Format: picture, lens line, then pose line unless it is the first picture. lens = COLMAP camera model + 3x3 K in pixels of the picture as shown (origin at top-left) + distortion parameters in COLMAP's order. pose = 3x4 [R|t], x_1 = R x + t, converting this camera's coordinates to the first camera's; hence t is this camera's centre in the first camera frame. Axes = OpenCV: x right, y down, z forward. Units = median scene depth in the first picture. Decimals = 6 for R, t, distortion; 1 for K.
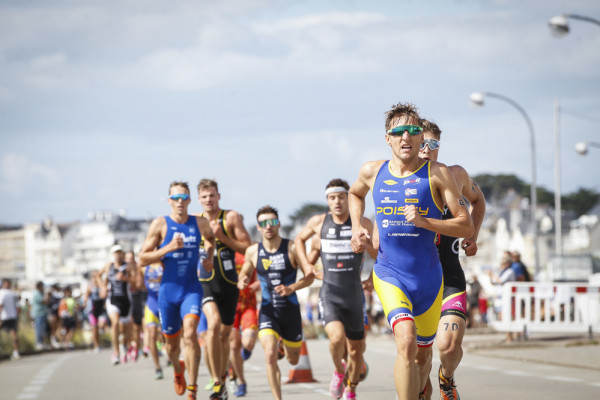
lens RADIAL K [[3782.6, 0, 300.0], [0, 3782.6, 200.0], [0, 0, 1]] dist [0.848918, 30.030799]
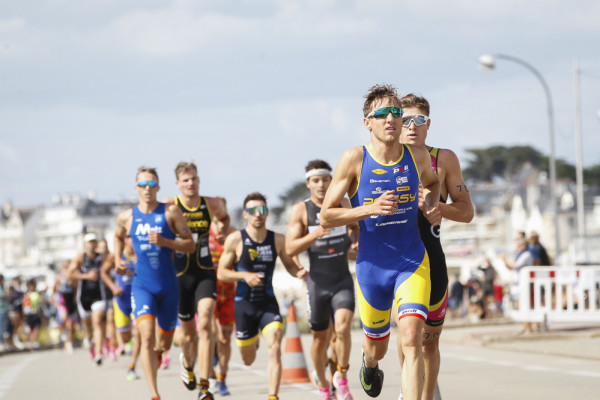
lens RADIAL K [[3782.6, 0, 300.0], [0, 3782.6, 200.0], [0, 0, 1]] dist [0.848918, 30.030799]
pose [[0.999812, -0.015668, 0.011413, -0.008103], [0.015653, 0.999877, 0.001366, 0.003991], [-0.011433, -0.001187, 0.999934, 0.108547]]
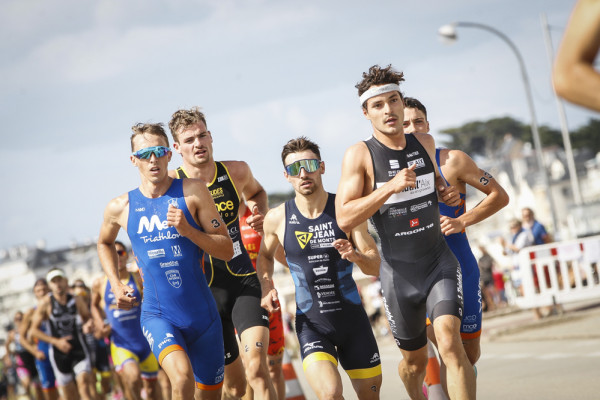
lens RADIAL K [[3782.6, 0, 300.0], [0, 3782.6, 200.0], [0, 0, 1]] dist [0.848918, 30.030799]
pose [[0.985222, -0.169233, 0.026412, -0.012171], [0.169384, 0.985544, -0.003566, 0.006336], [-0.025426, 0.007987, 0.999645, 0.188200]]
